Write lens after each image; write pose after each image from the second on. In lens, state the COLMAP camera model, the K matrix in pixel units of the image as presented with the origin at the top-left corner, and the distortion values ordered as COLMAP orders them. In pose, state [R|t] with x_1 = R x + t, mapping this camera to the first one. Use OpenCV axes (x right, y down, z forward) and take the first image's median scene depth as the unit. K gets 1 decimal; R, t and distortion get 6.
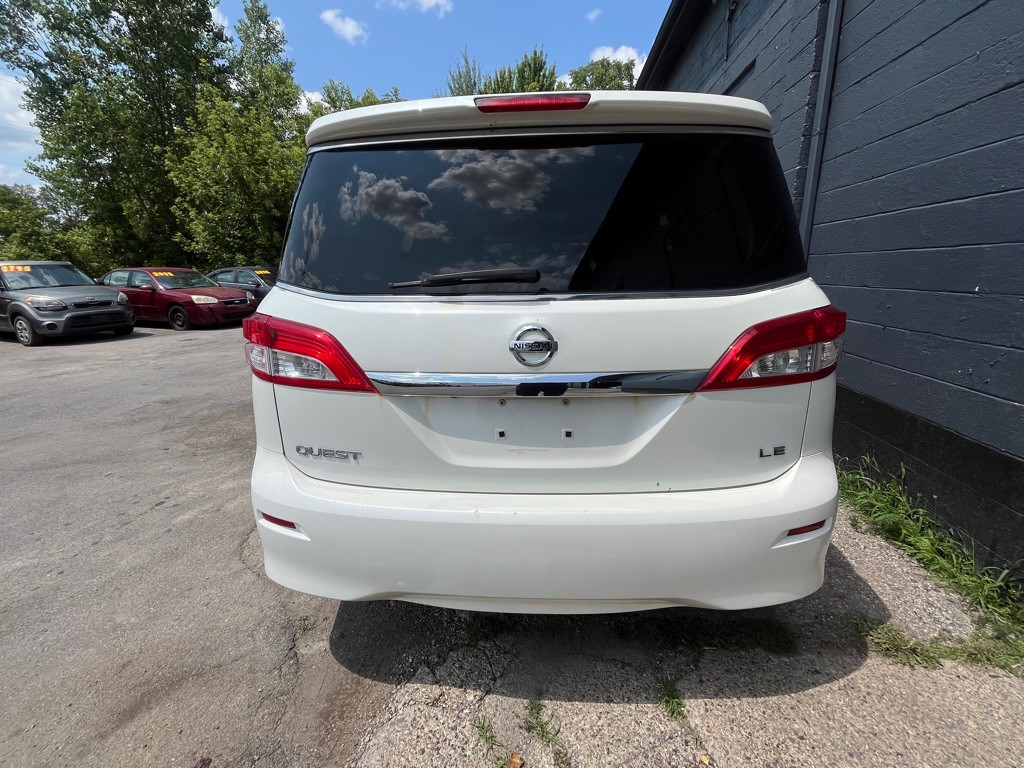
lens RADIAL K [[463.4, 0, 512.0], [0, 463.4, 384.0], [0, 0, 1]] dist [-0.003482, 0.000098]
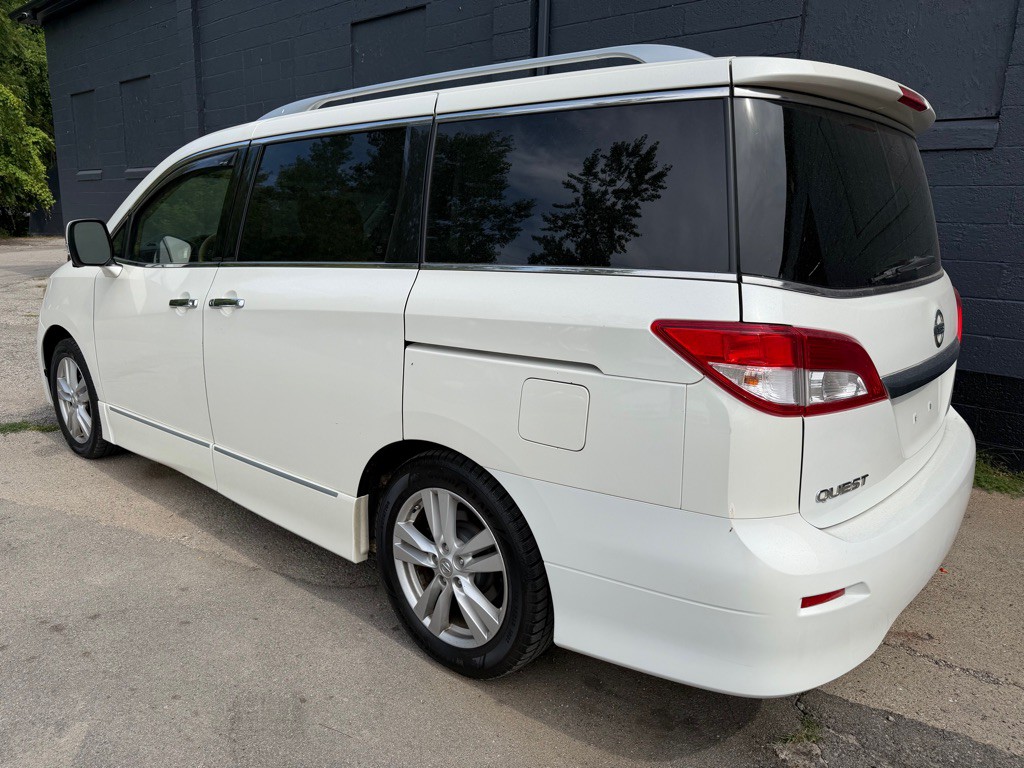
lens RADIAL K [[720.9, 0, 509.5], [0, 720.9, 393.2], [0, 0, 1]] dist [0.001075, -0.002305]
pose [[0.613583, -0.164878, 0.772225, -1.009556], [0.163340, 0.983308, 0.080162, -0.123185], [-0.772551, 0.076949, 0.630272, 0.387718]]
